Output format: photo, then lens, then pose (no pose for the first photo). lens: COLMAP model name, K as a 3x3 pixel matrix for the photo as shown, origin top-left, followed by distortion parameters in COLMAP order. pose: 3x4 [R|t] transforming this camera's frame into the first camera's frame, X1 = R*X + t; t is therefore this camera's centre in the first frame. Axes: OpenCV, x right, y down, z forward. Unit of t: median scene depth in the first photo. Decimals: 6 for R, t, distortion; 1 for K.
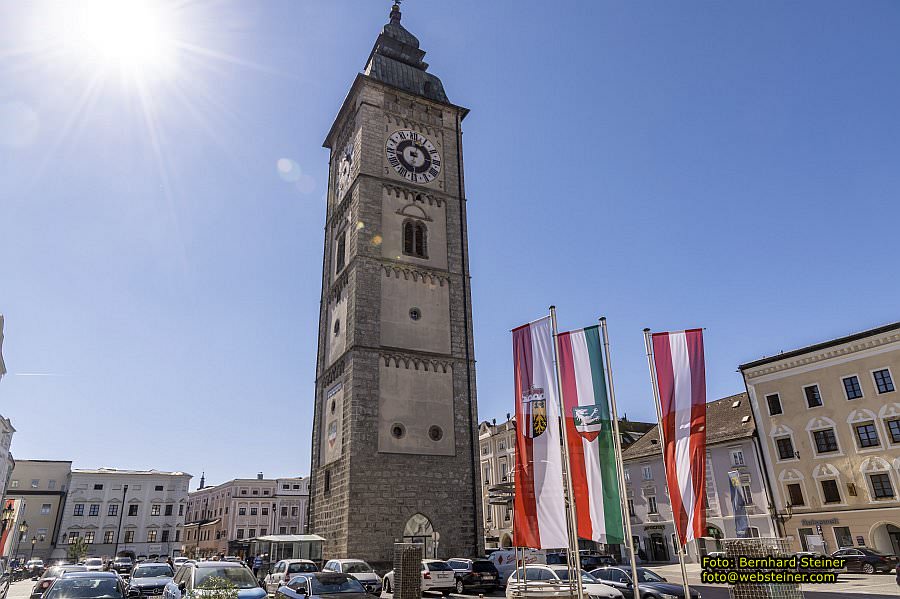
lens RADIAL K [[601.8, 0, 450.2], [0, 601.8, 298.5], [0, 0, 1]] dist [-0.001151, -0.000094]
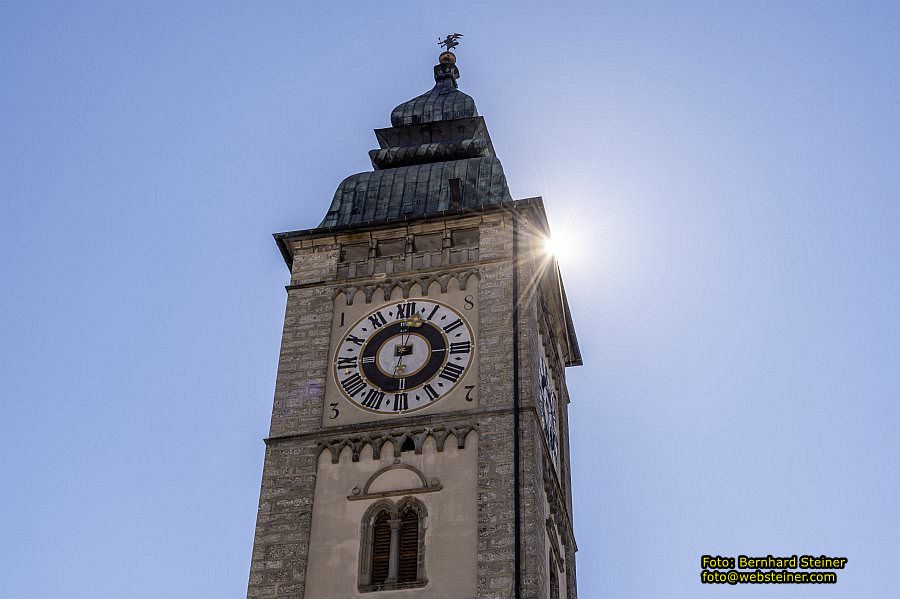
lens RADIAL K [[1382.1, 0, 450.1], [0, 1382.1, 299.9], [0, 0, 1]] dist [-0.012685, 0.000000]
pose [[0.762315, -0.378262, -0.525161, 0.507301], [0.209640, 0.911997, -0.352580, 0.085318], [0.612312, 0.158682, 0.774528, 0.250867]]
